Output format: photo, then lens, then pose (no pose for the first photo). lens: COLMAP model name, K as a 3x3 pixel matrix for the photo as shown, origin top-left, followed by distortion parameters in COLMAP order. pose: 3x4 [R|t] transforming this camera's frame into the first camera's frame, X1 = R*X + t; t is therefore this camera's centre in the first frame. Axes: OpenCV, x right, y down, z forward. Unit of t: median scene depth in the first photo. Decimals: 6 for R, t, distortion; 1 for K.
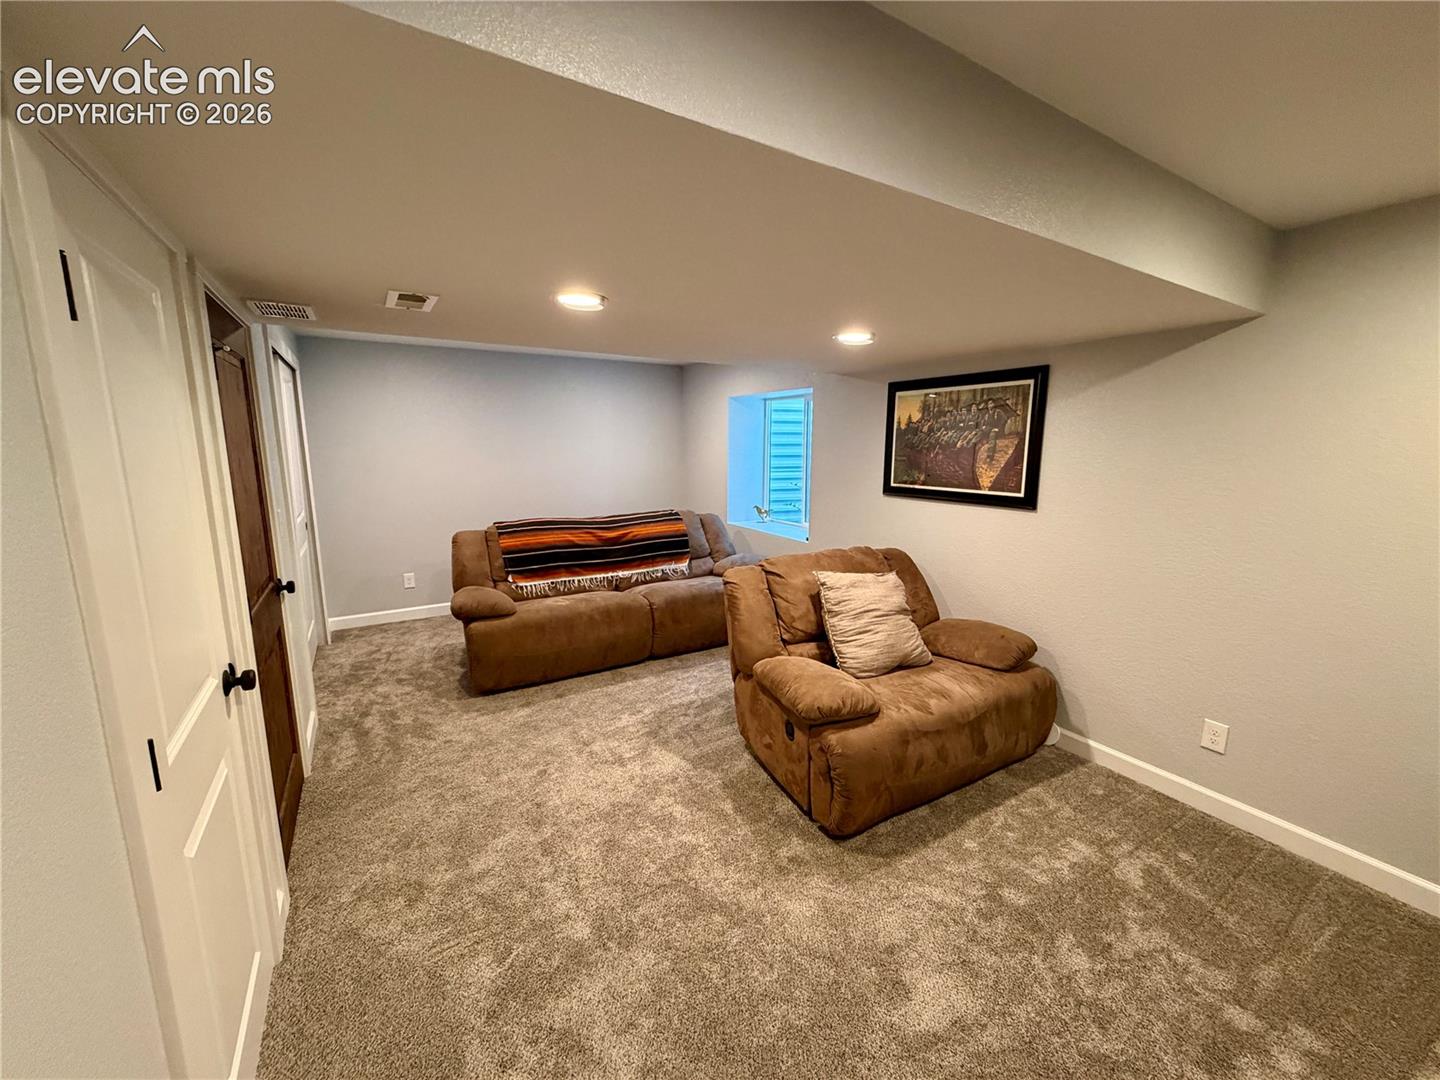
lens RADIAL K [[574.3, 0, 718.0], [0, 574.3, 541.6], [0, 0, 1]] dist [-0.001375, 0.000784]
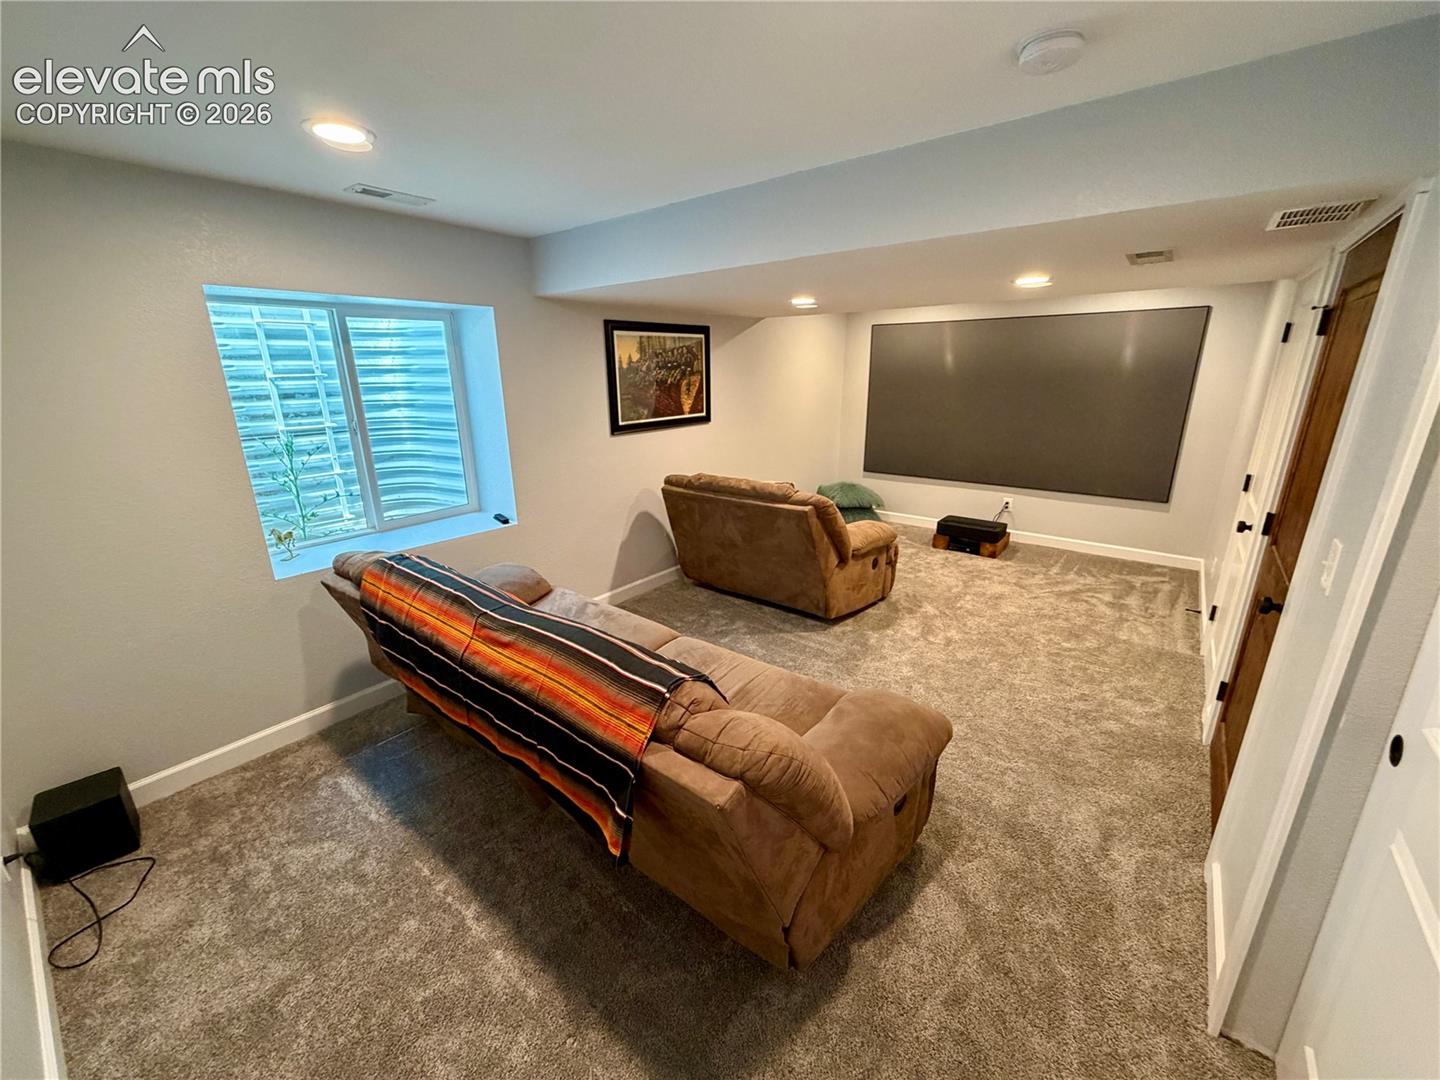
lens RADIAL K [[574.3, 0, 718.7], [0, 574.3, 539.2], [0, 0, 1]] dist [-0.001375, 0.000784]
pose [[-0.350475, -0.256977, 0.900628, -0.751266], [0.184846, 0.923727, 0.335500, -0.224880], [-0.918150, 0.284062, -0.276242, 1.206209]]
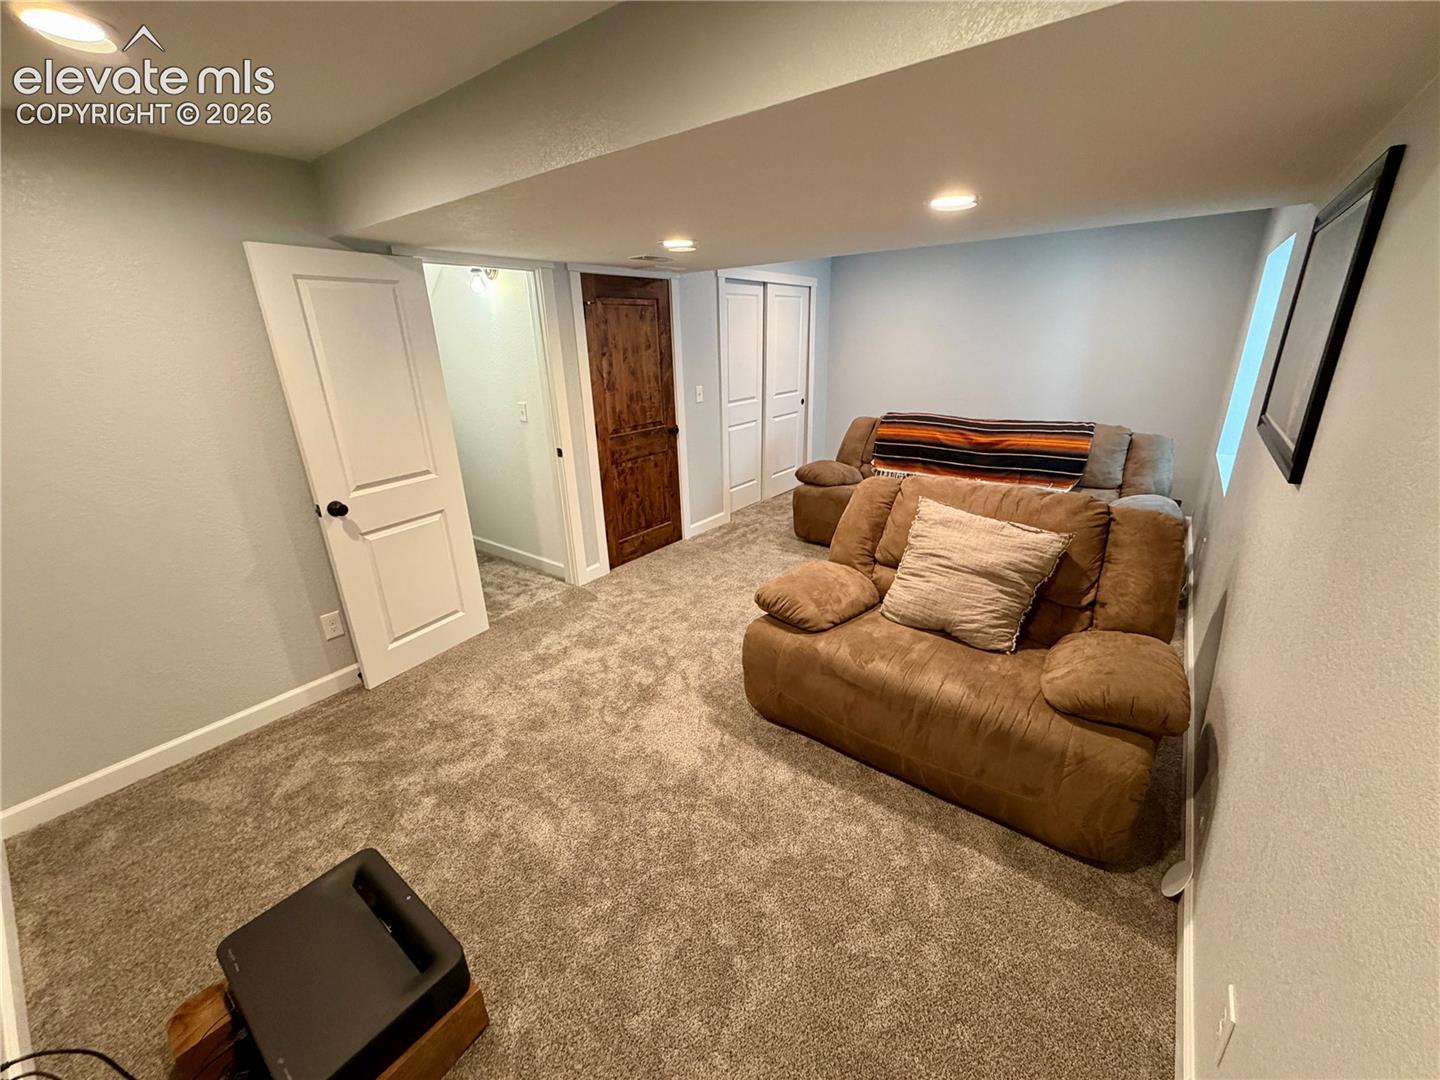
lens RADIAL K [[574.3, 0, 715.3], [0, 574.3, 539.6], [0, 0, 1]] dist [-0.001375, 0.000784]
pose [[0.361138, 0.298903, -0.883310, 0.935491], [-0.130947, 0.954106, 0.269323, -0.090149], [0.923273, 0.018404, 0.383704, 0.409392]]
